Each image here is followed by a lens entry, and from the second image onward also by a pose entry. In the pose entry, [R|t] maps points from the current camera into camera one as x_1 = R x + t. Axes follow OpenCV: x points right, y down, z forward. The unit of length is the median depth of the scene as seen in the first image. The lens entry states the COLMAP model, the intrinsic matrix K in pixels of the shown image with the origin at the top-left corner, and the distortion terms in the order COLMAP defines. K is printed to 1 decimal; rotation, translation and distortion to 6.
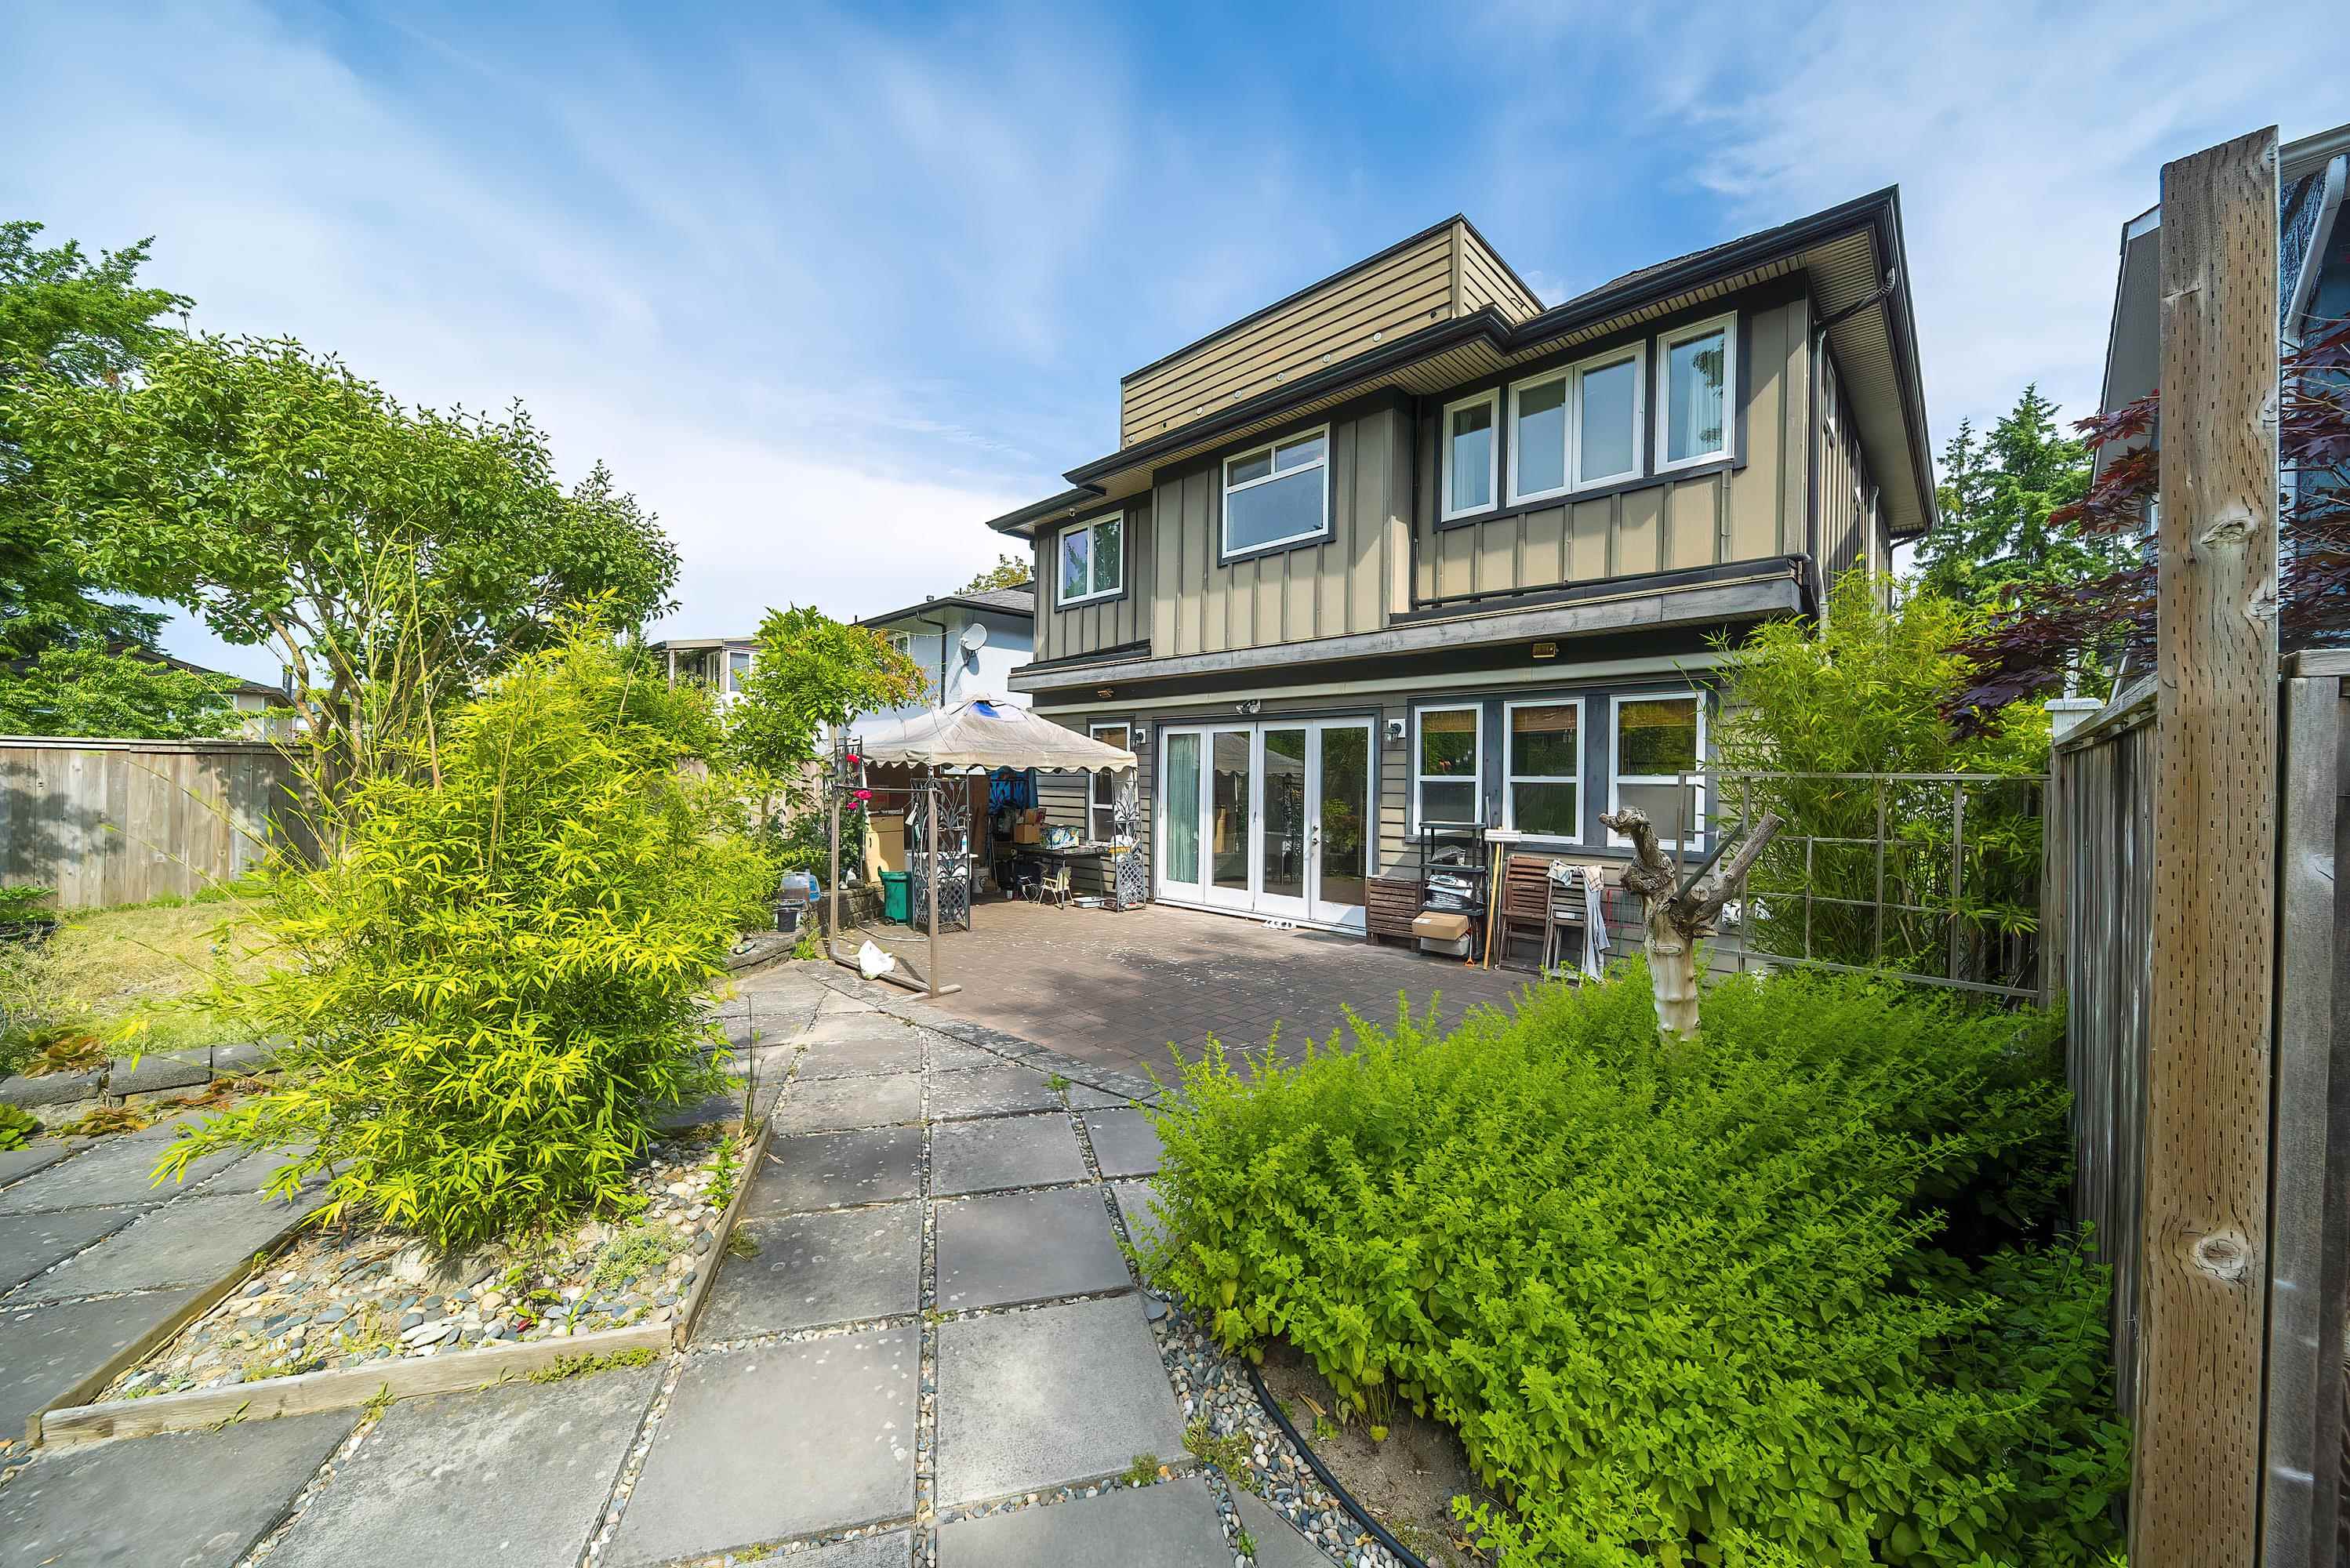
lens RADIAL K [[818.7, 0, 1175.0], [0, 818.7, 784.0], [0, 0, 1]] dist [0.000106, 0.000020]
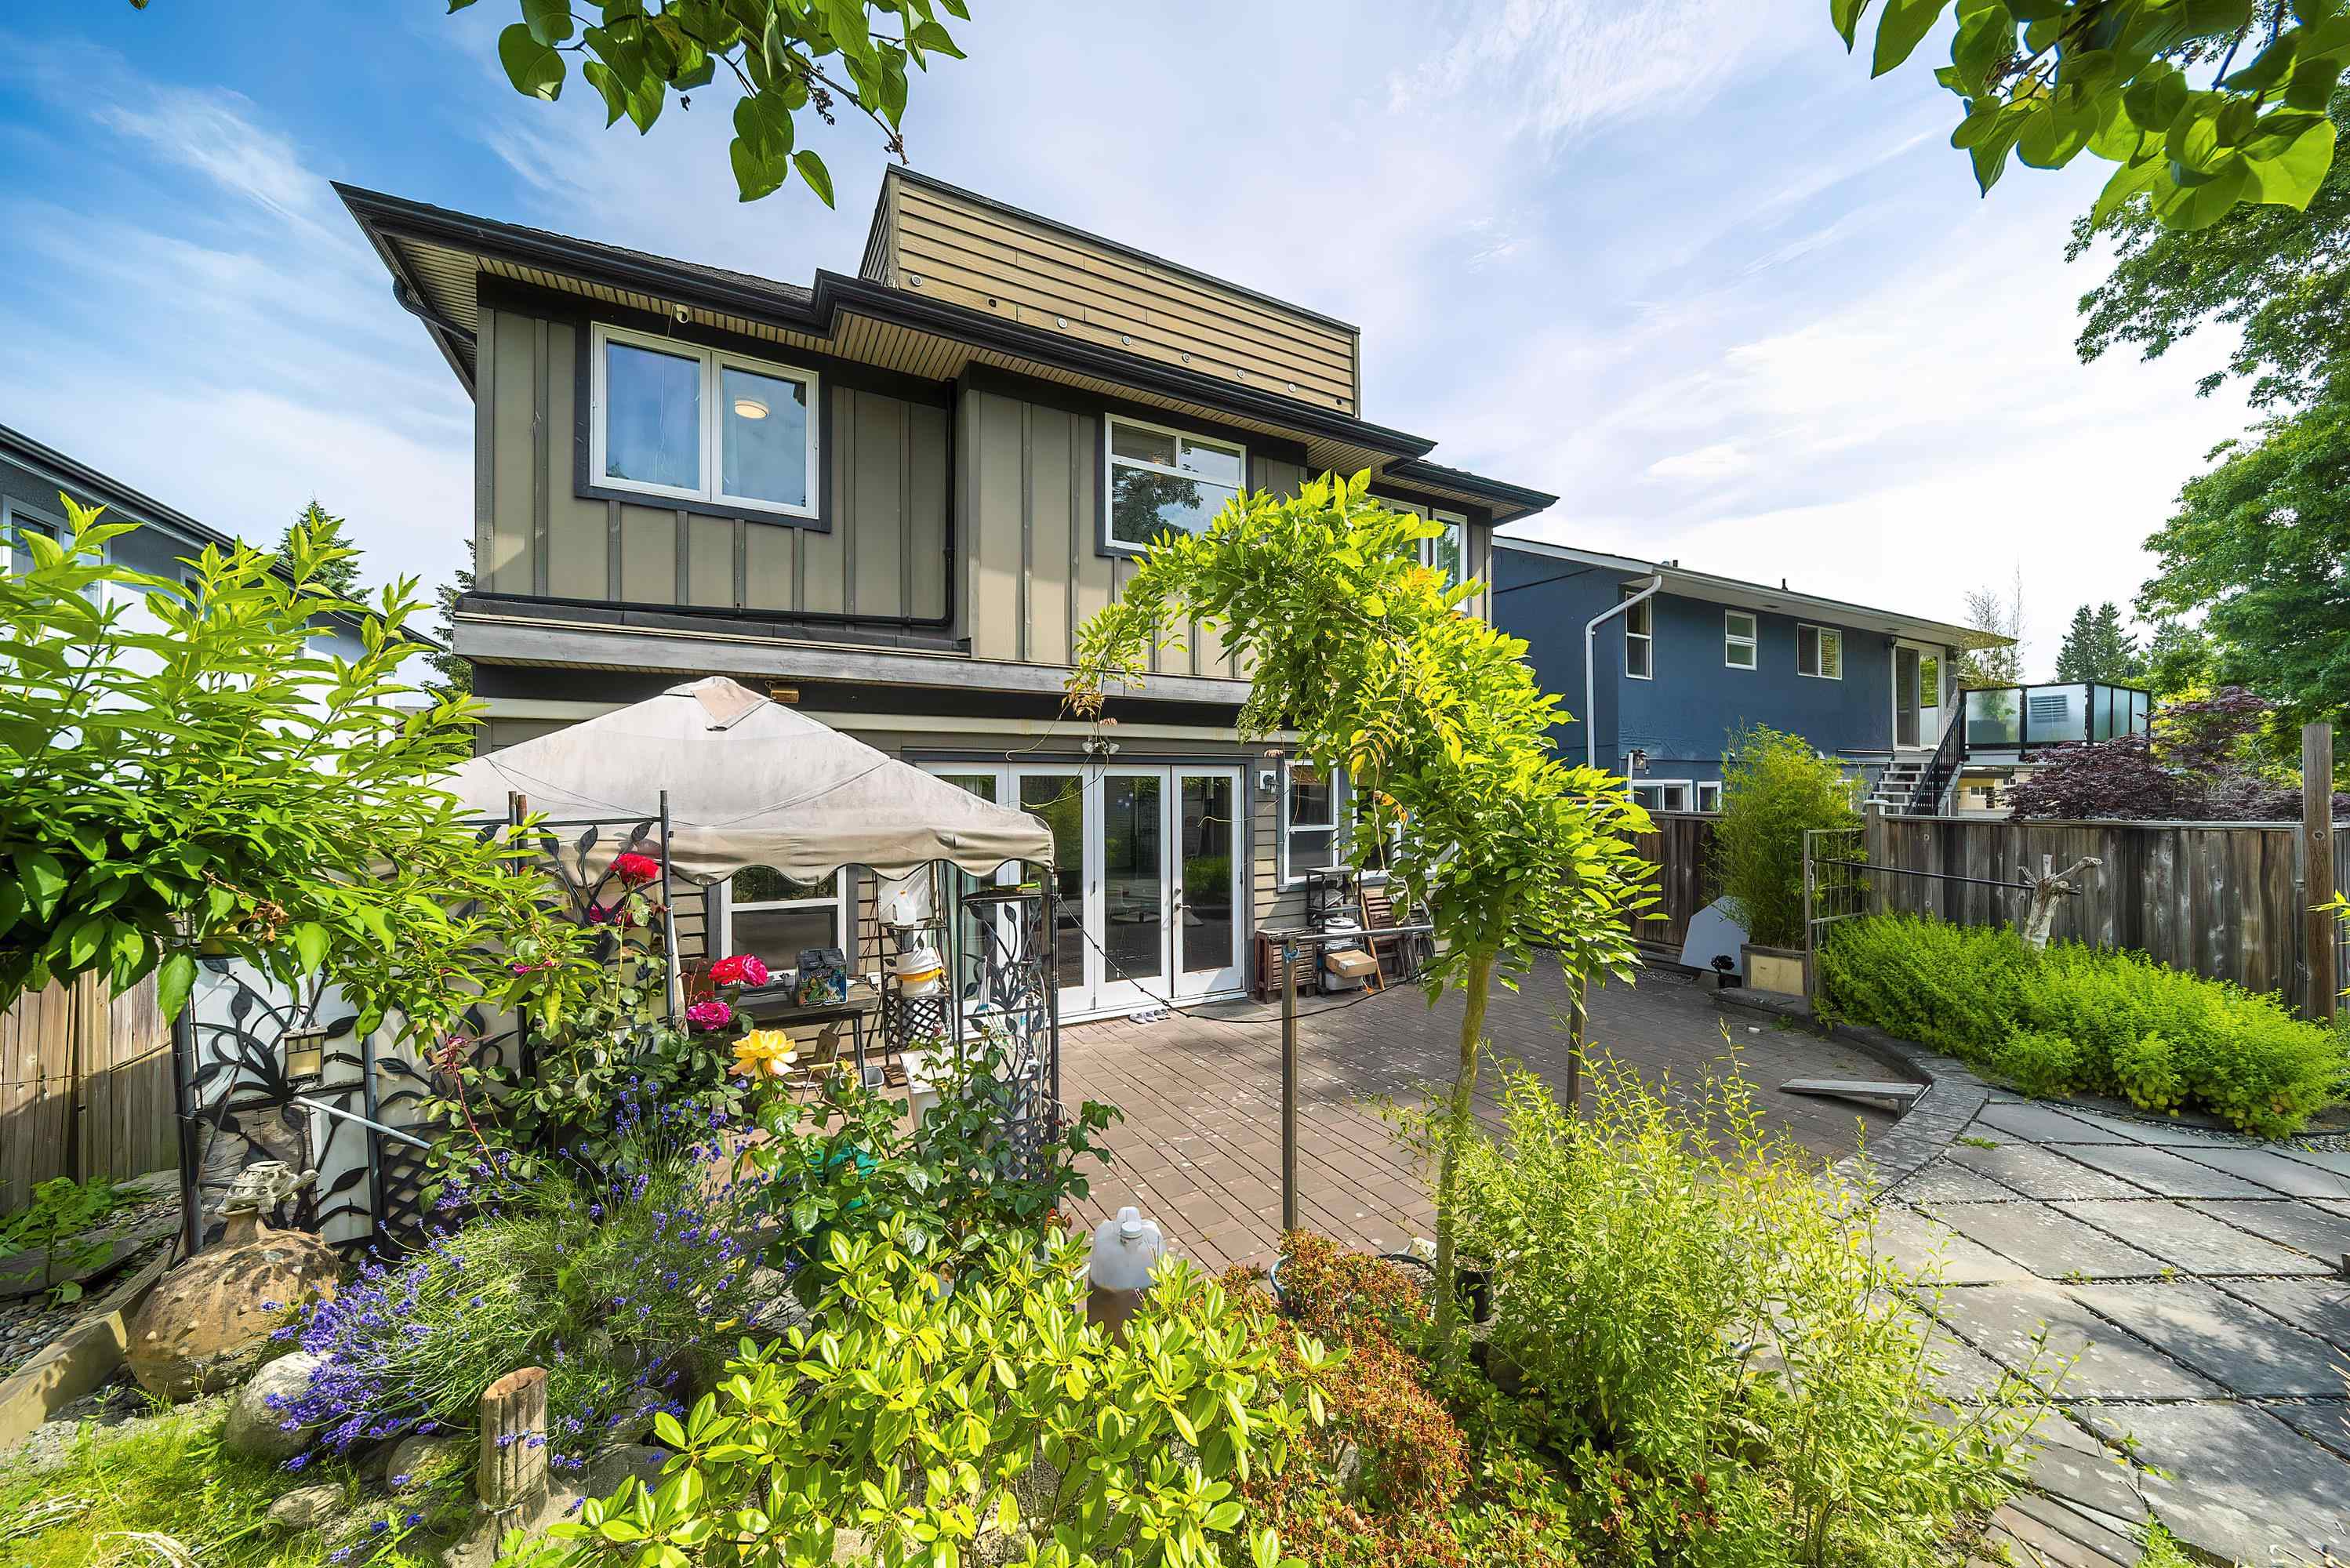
lens RADIAL K [[825.1, 0, 1176.6], [0, 825.1, 794.0], [0, 0, 1]] dist [0.008628, 0.000034]
pose [[0.292153, -0.008049, 0.956338, -0.672960], [0.023602, 0.999721, 0.001204, -0.050788], [-0.956080, 0.022220, 0.292261, 0.754760]]
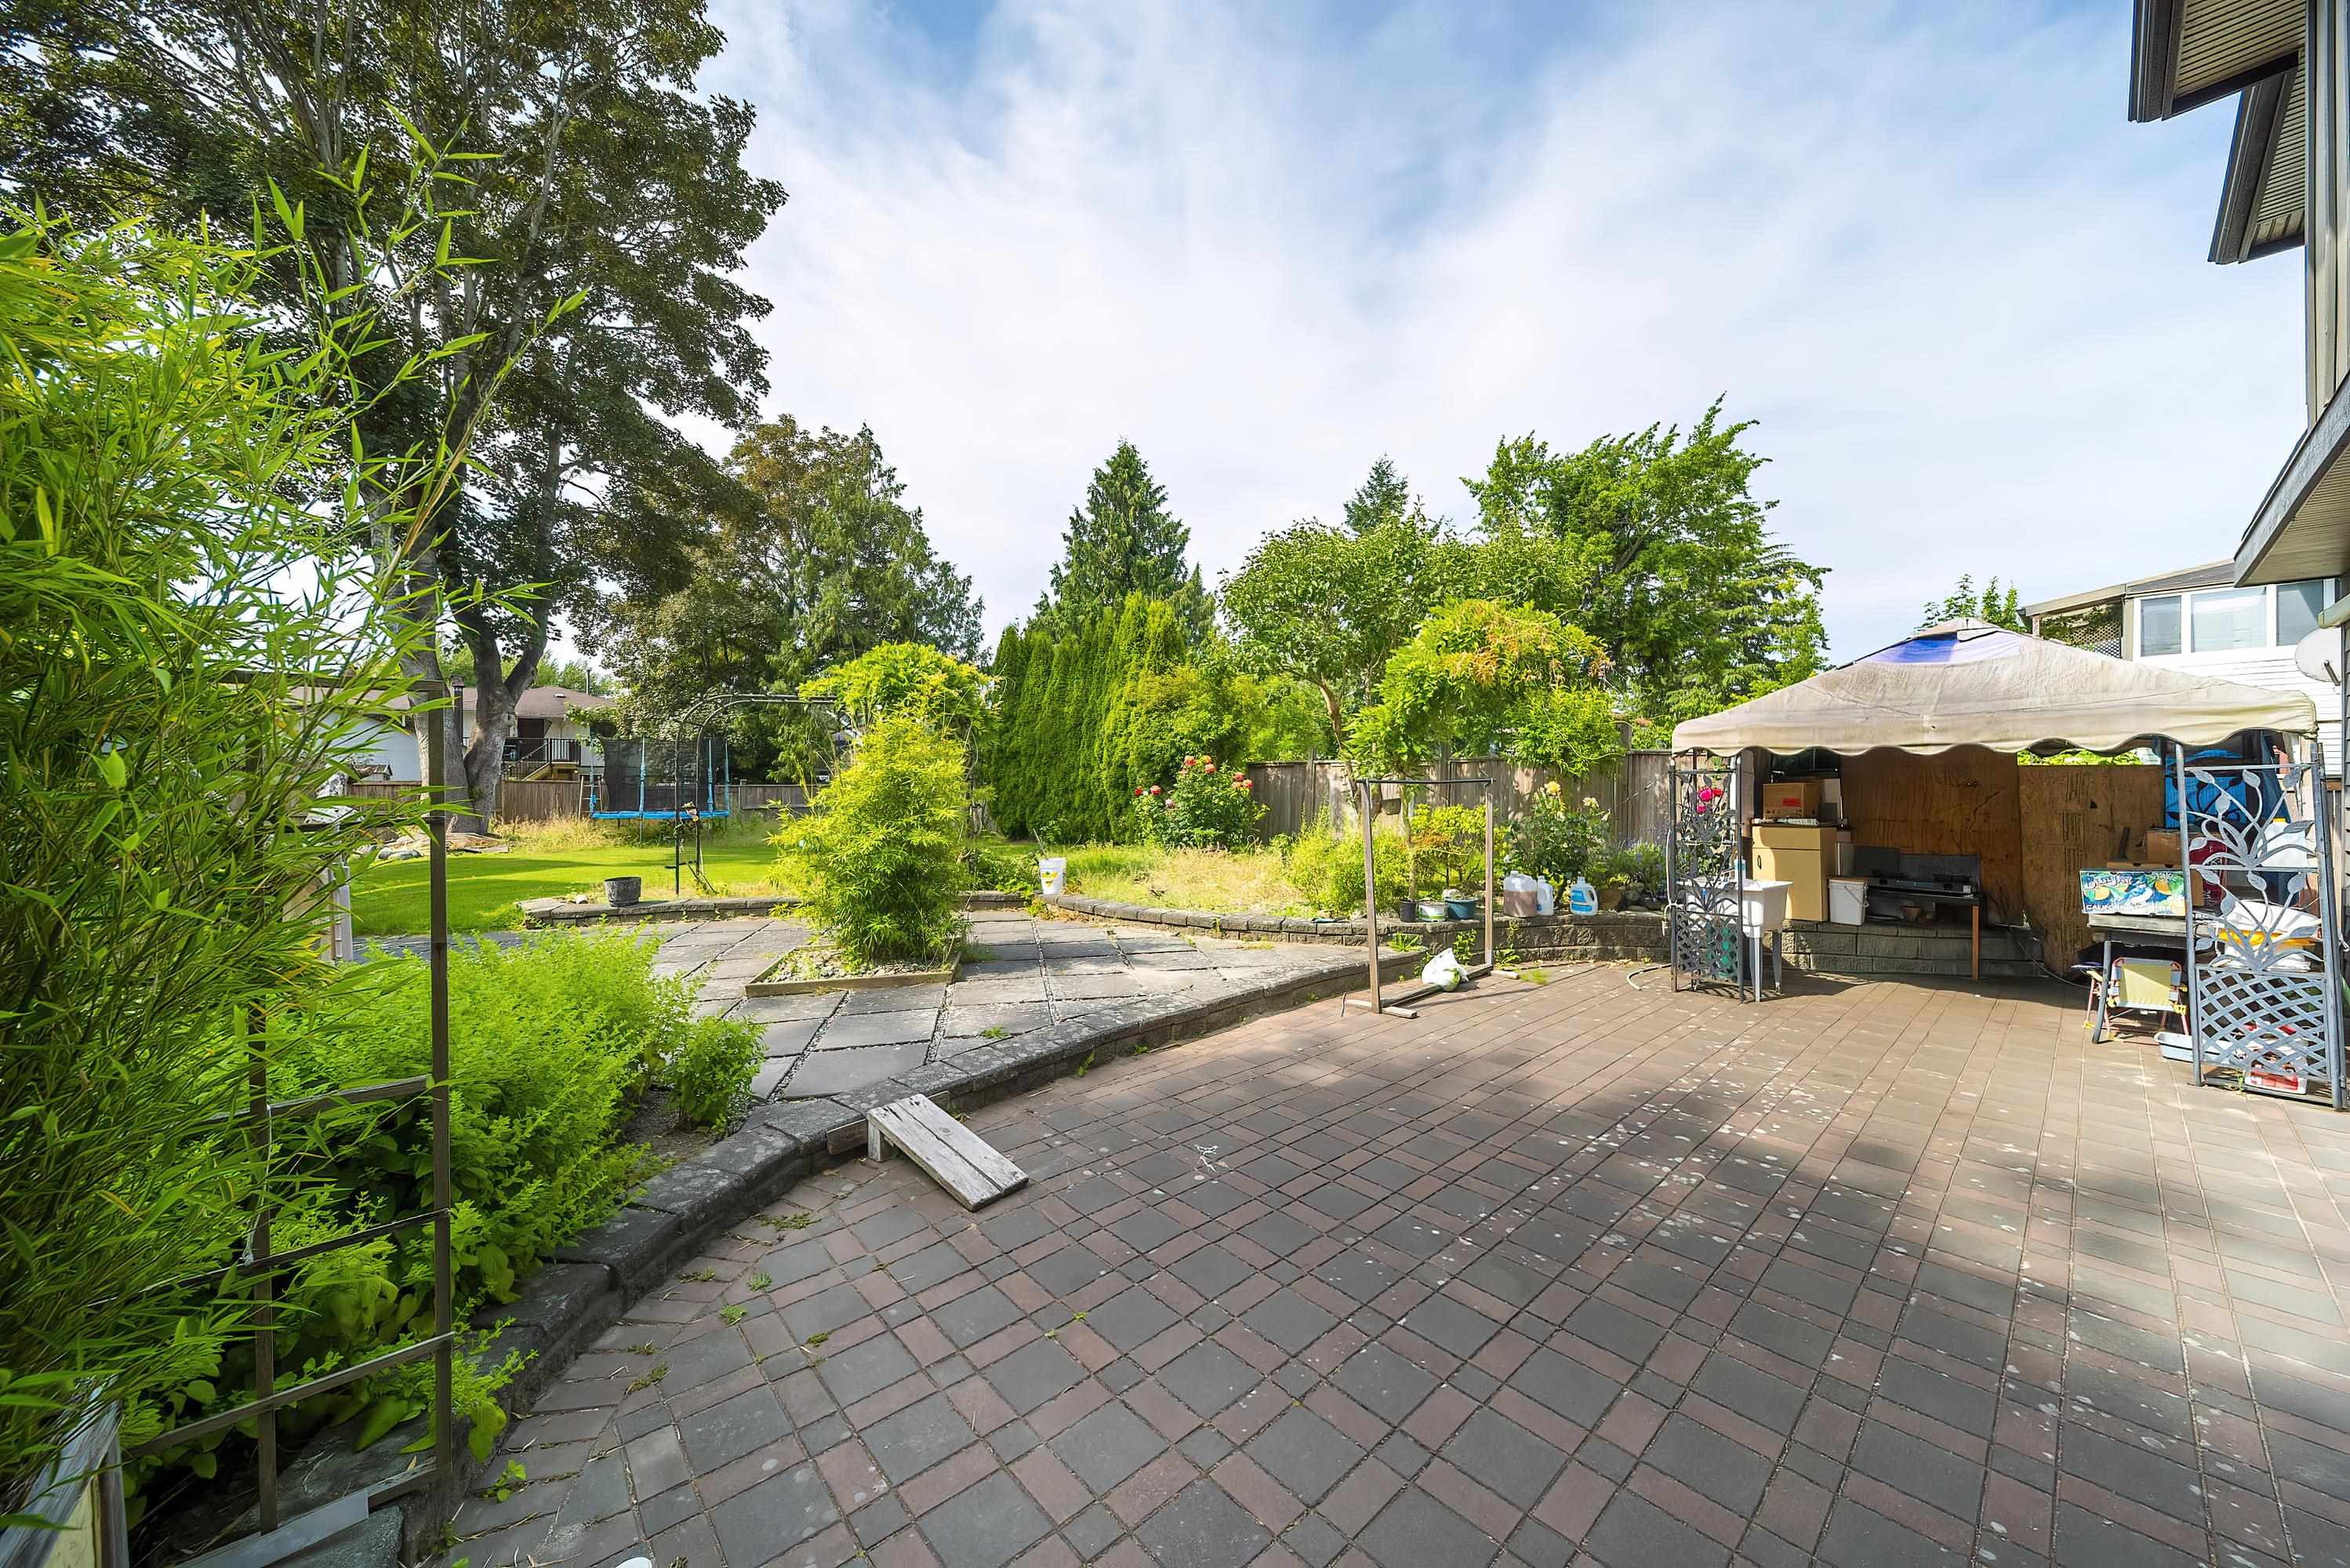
lens RADIAL K [[818.7, 0, 1175.0], [0, 818.7, 784.0], [0, 0, 1]] dist [0.000106, 0.000020]
pose [[-0.071233, -0.014765, -0.997350, 0.432464], [-0.009727, 0.999853, -0.014107, 0.019559], [0.997412, 0.008697, -0.071366, 0.601730]]
